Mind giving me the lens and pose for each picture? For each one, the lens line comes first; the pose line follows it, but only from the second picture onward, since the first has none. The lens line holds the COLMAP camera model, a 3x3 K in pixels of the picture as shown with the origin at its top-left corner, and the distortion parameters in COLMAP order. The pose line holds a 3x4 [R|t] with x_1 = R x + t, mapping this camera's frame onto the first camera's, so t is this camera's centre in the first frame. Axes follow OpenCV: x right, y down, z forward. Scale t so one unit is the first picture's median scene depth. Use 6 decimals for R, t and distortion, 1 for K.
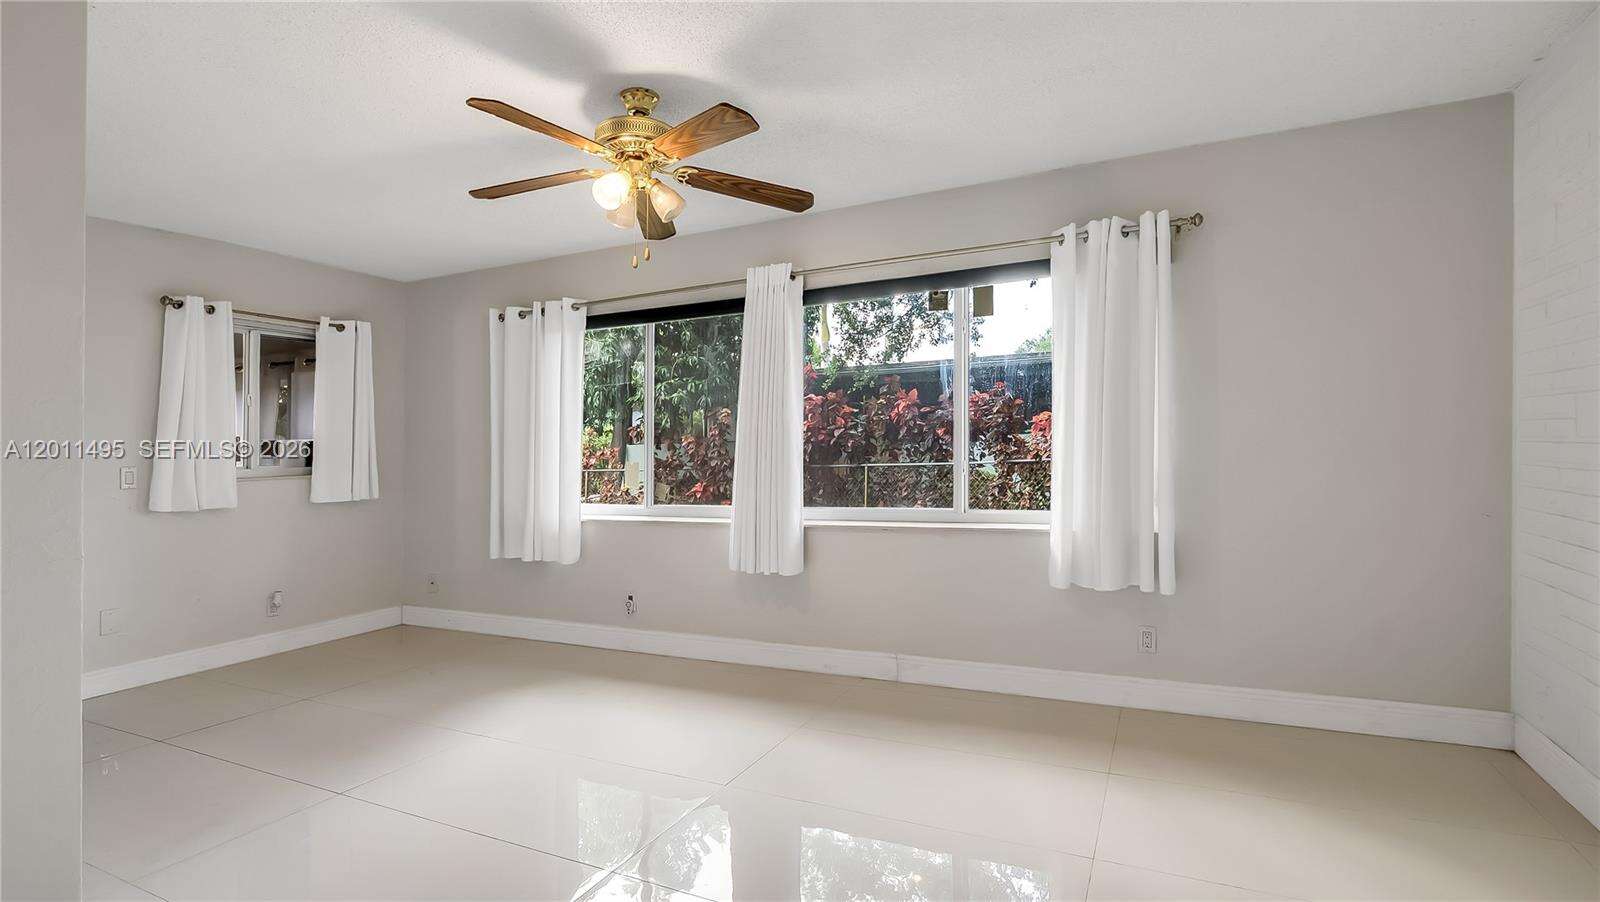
lens RADIAL K [[756.5, 0, 800.0], [0, 756.5, 451.0], [0, 0, 1]] dist [-0.005436, 0.000674]
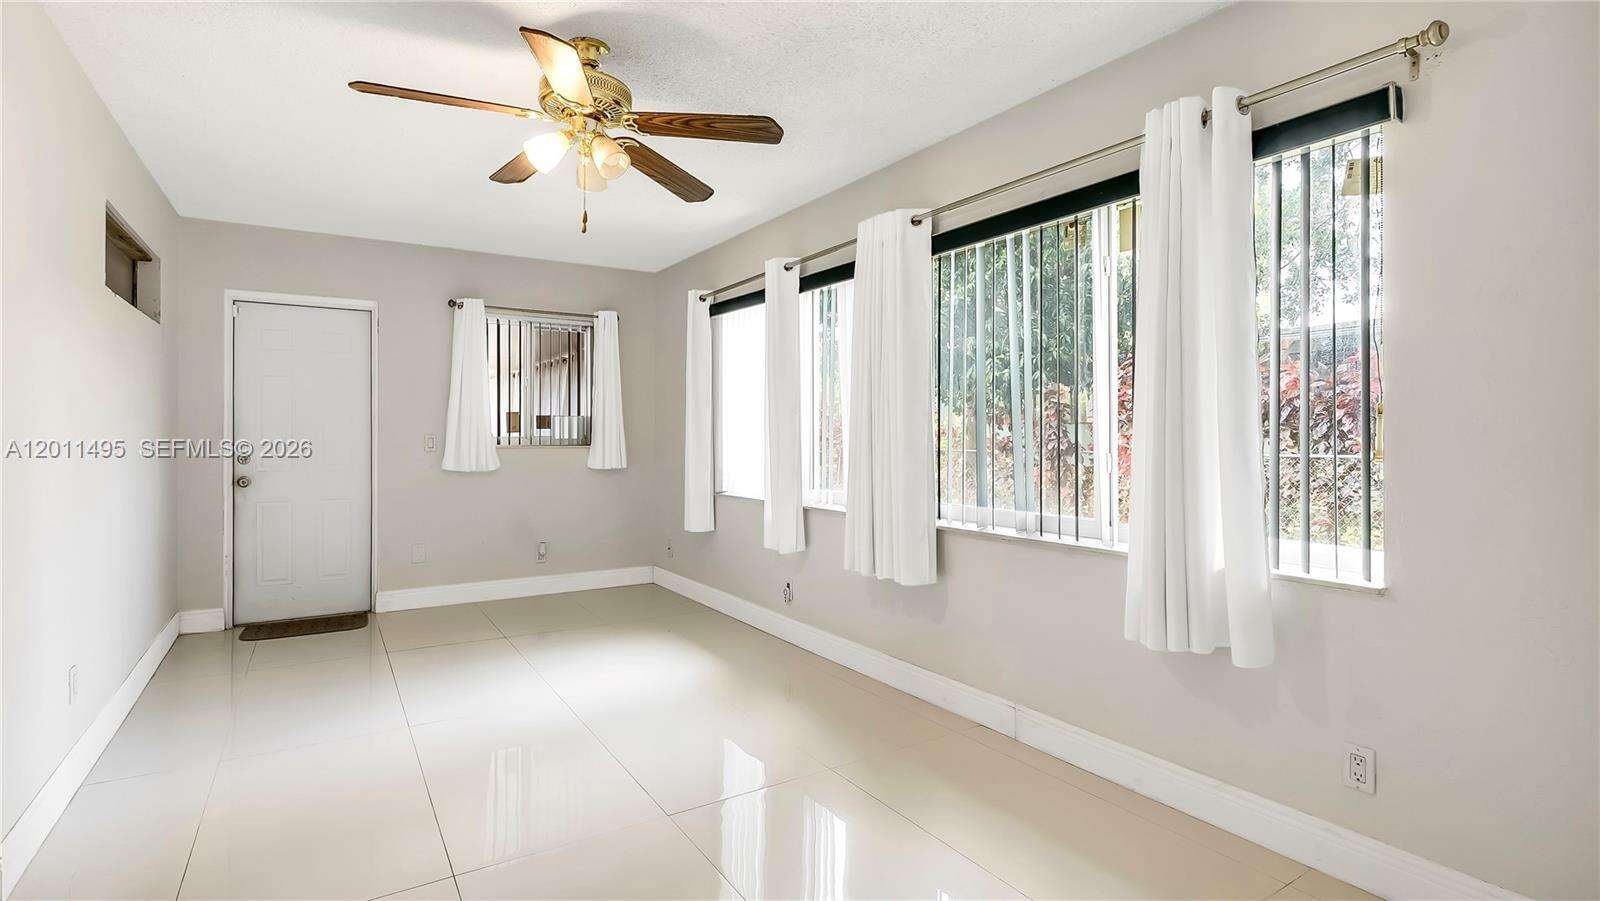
lens RADIAL K [[764.7, 0, 802.1], [0, 764.7, 433.1], [0, 0, 1]] dist [-0.000492, -0.001816]
pose [[0.852698, 0.022448, -0.521922, 0.298616], [-0.020346, 0.999745, 0.009759, -0.006591], [0.522008, 0.002298, 0.852937, 0.199734]]
